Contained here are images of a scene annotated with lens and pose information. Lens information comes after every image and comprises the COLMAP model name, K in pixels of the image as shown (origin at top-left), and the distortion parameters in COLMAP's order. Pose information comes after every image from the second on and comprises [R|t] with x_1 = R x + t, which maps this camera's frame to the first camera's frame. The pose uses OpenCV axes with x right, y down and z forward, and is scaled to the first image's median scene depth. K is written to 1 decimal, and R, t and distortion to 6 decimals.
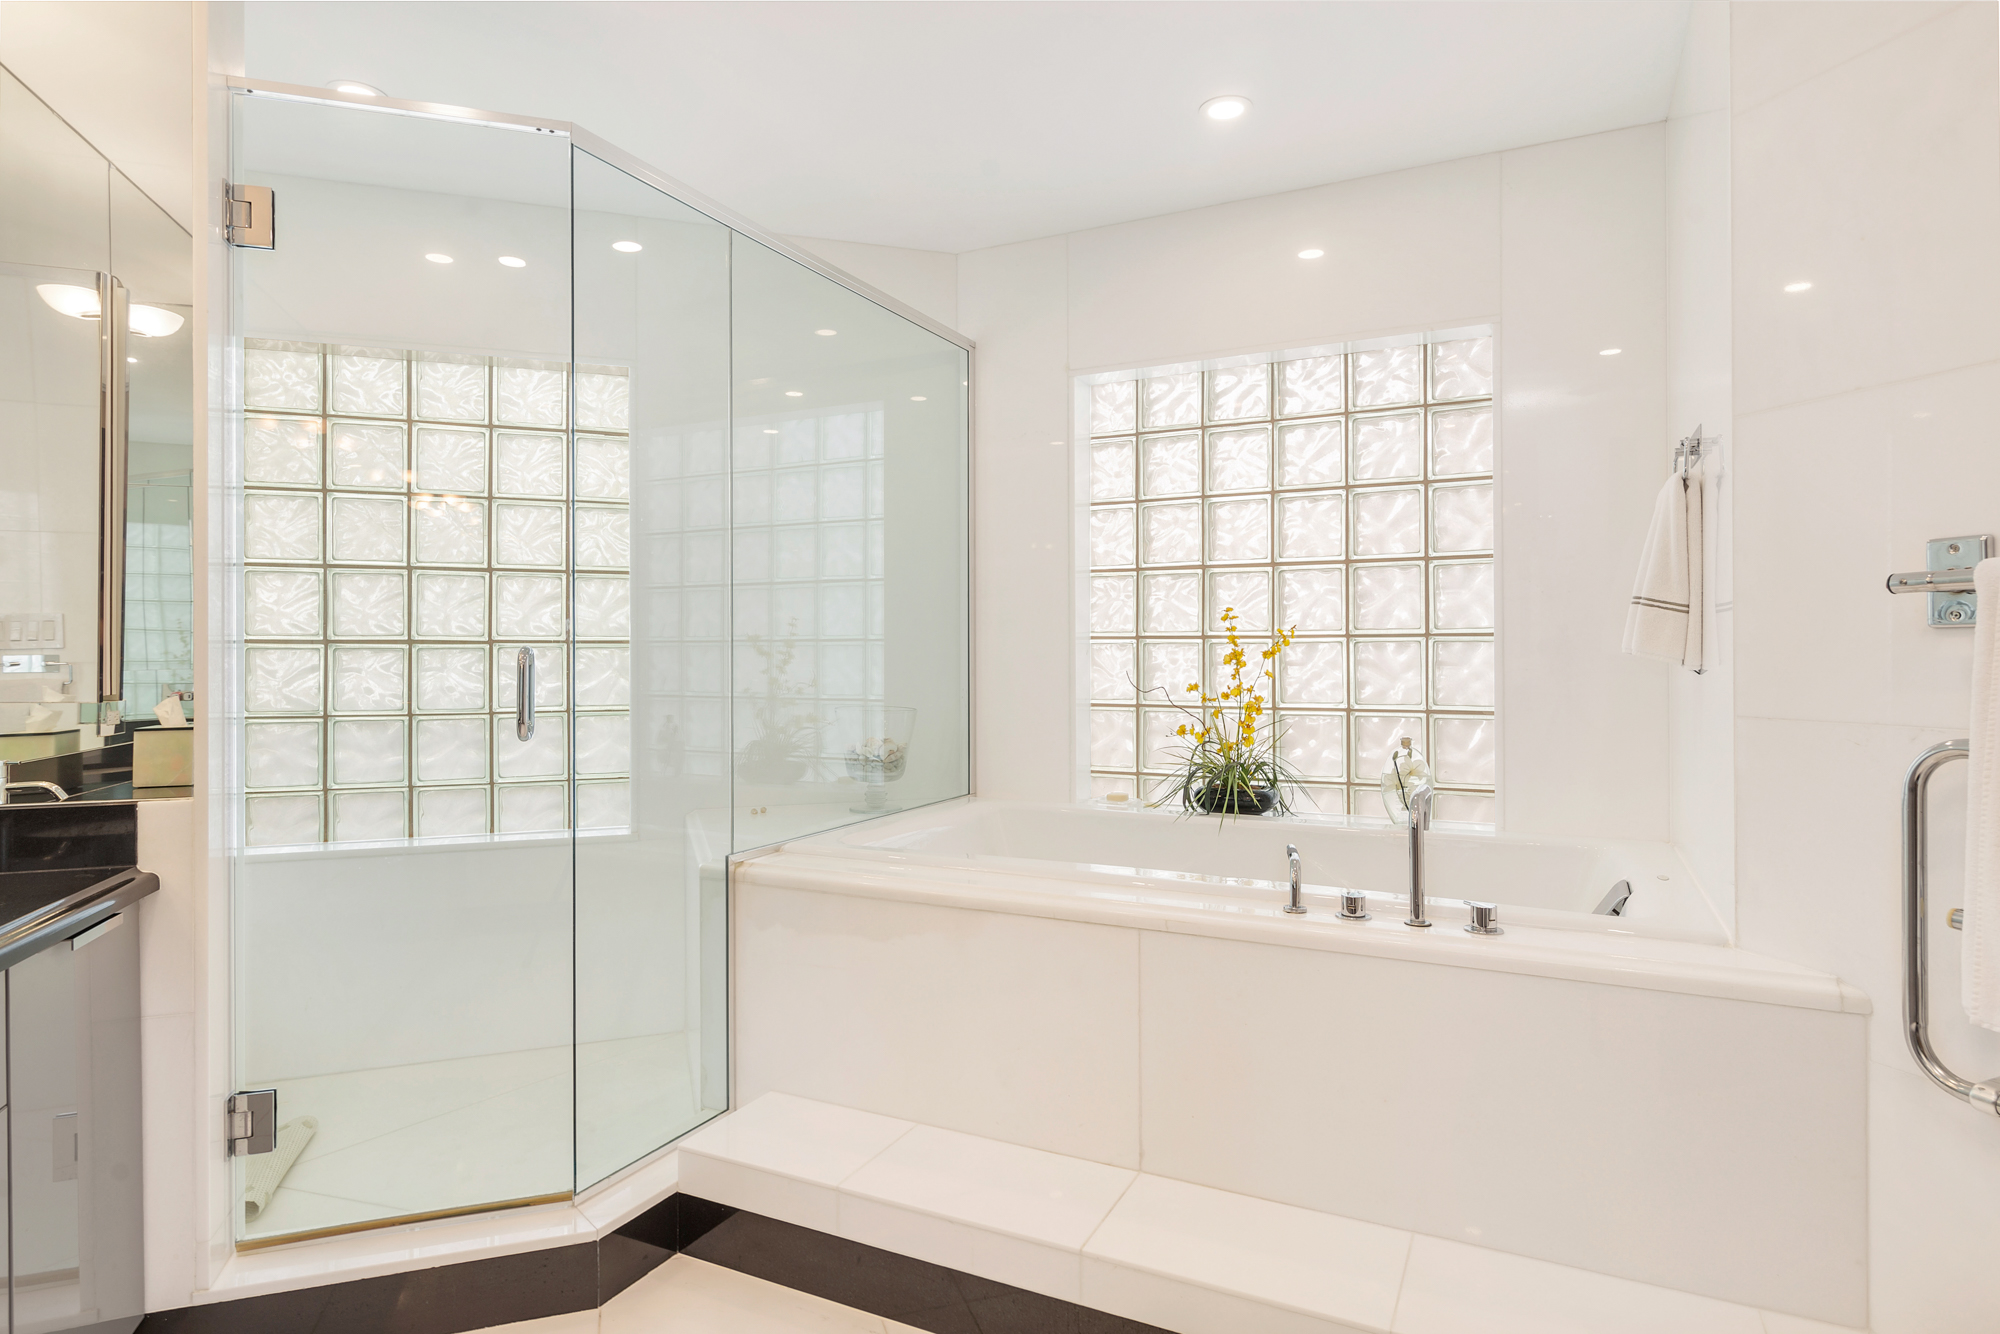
lens RADIAL K [[1099.8, 0, 1001.4], [0, 1099.8, 651.3], [0, 0, 1]] dist [0.001437, -0.001164]
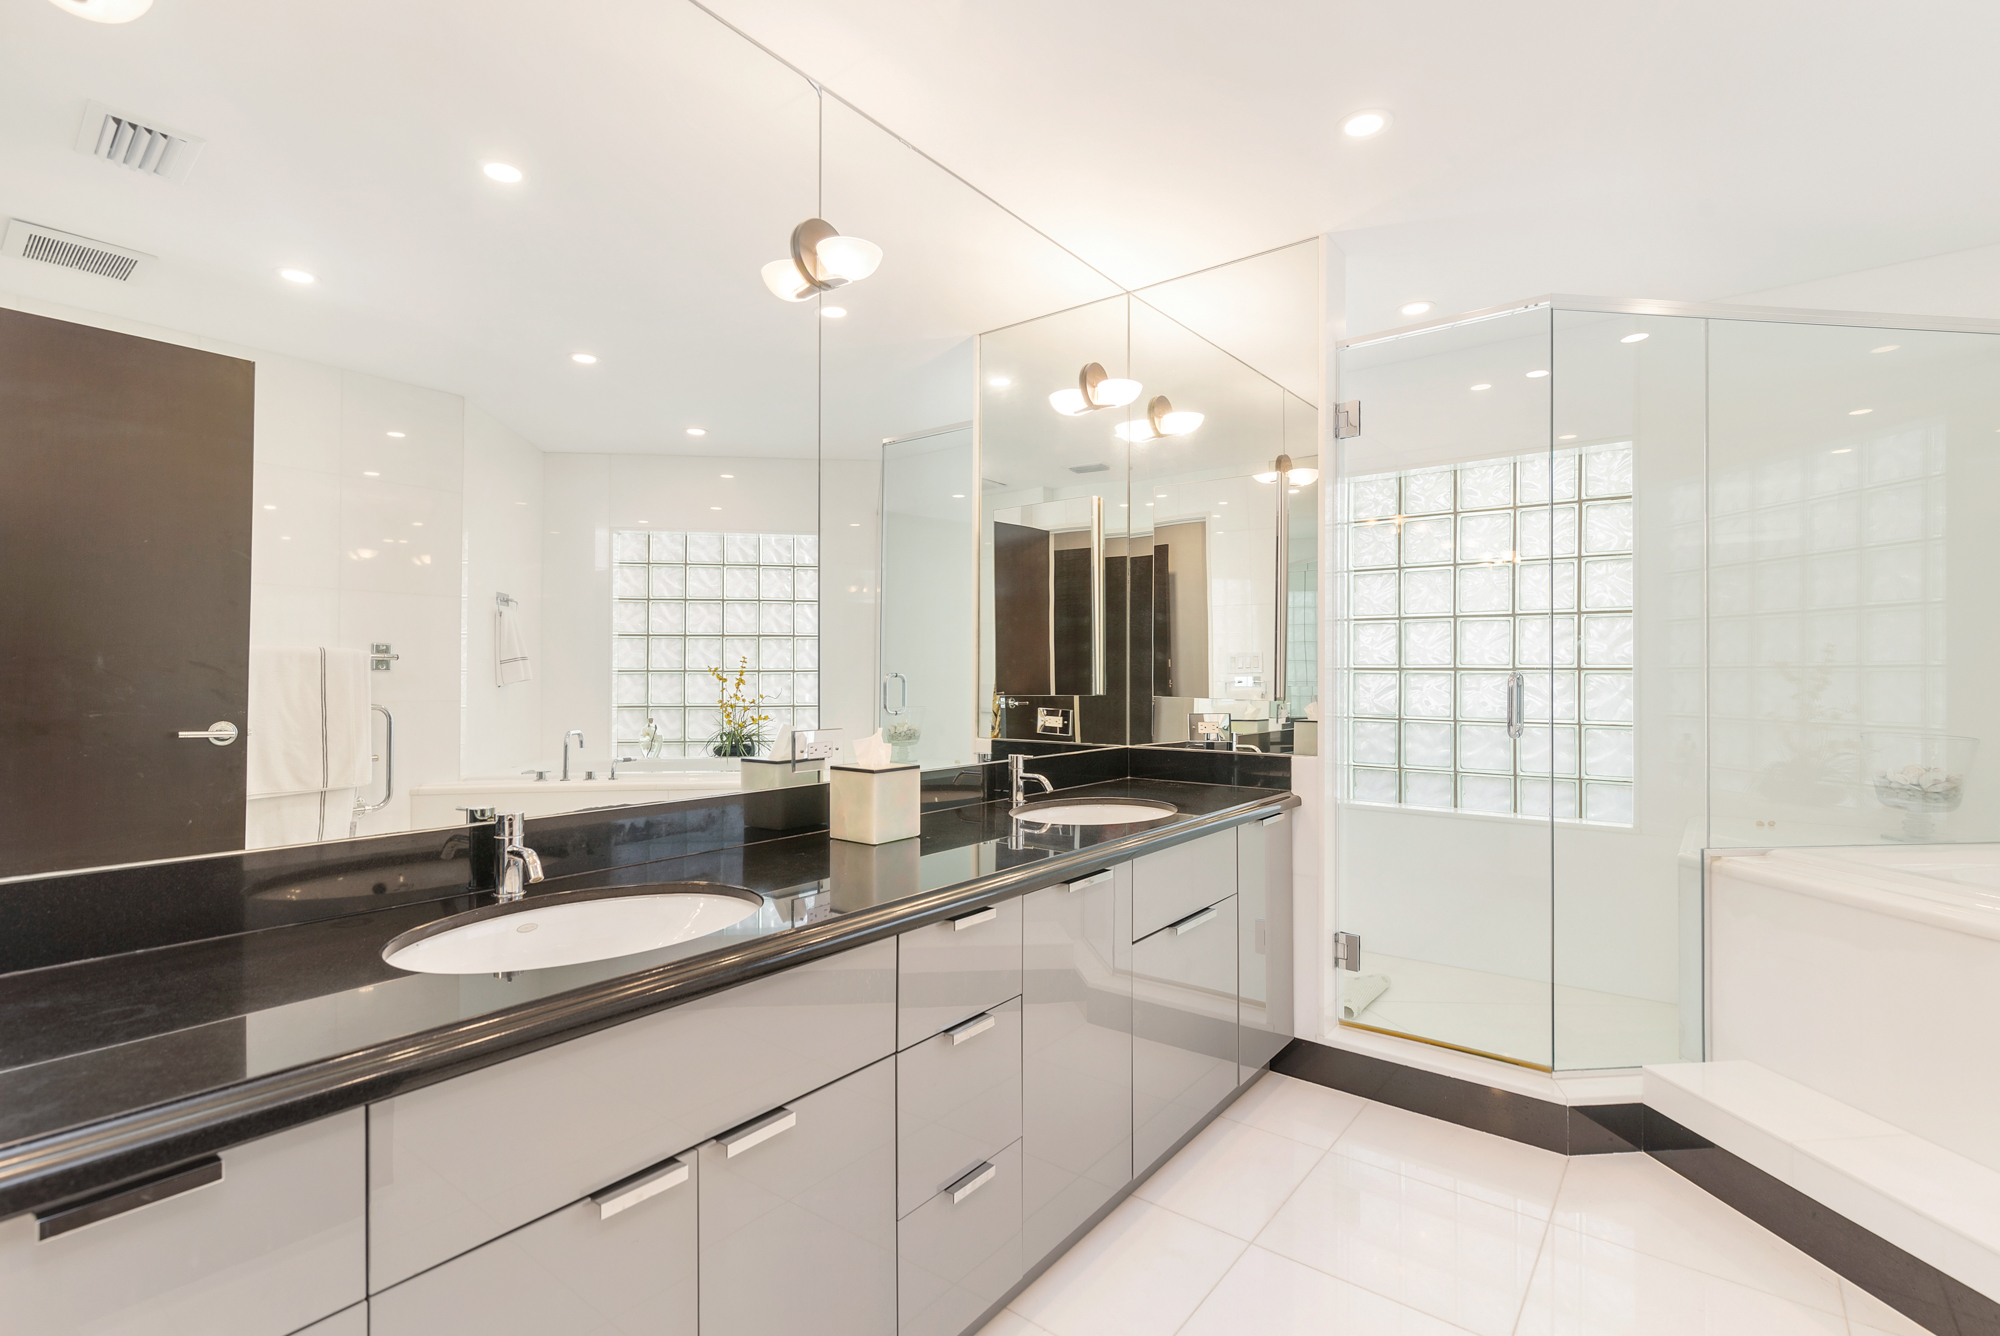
lens RADIAL K [[919.0, 0, 1000.5], [0, 919.0, 664.7], [0, 0, 1]] dist [-0.000226, -0.000514]
pose [[0.553143, -0.005588, -0.833067, 0.125335], [-0.005027, 0.999937, -0.010046, 0.000667], [0.833071, 0.009745, 0.553080, -0.142426]]
